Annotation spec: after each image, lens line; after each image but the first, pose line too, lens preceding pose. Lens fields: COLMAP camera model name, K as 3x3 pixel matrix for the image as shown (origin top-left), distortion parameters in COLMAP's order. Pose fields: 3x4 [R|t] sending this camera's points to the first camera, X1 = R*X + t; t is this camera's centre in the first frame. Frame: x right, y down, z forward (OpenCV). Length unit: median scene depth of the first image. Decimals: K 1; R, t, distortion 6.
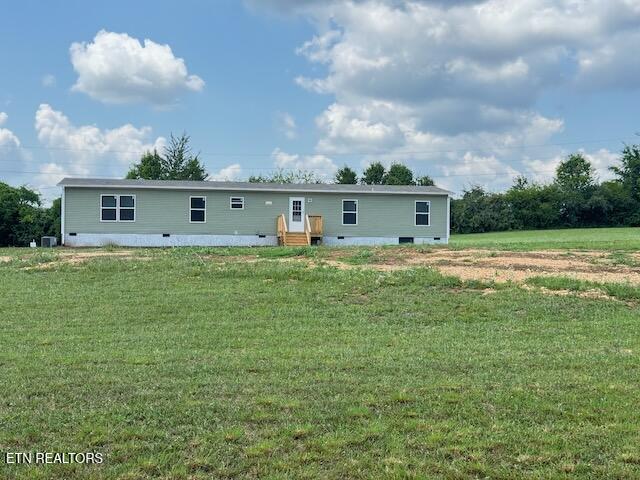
lens RADIAL K [[891.5, 0, 318.7], [0, 891.5, 242.6], [0, 0, 1]] dist [0.075386, 0.000000]
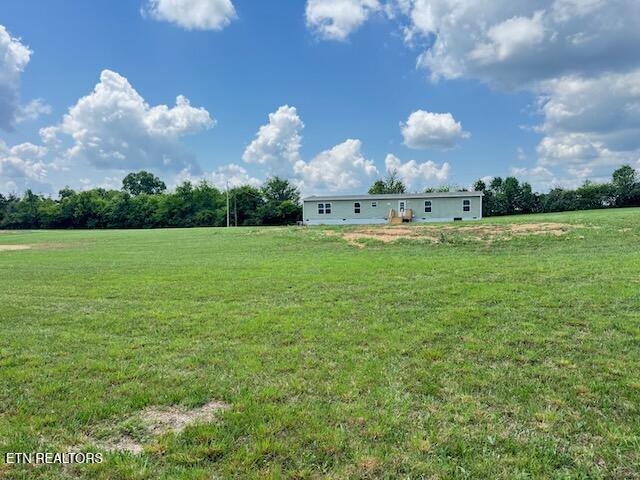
lens RADIAL K [[446.6, 0, 322.7], [0, 446.6, 246.4], [0, 0, 1]] dist [0.045041, -0.048582]
pose [[0.897389, 0.005165, -0.441210, 0.151919], [0.021418, 0.998243, 0.055249, -0.002072], [0.440720, -0.059030, 0.895702, -0.039553]]
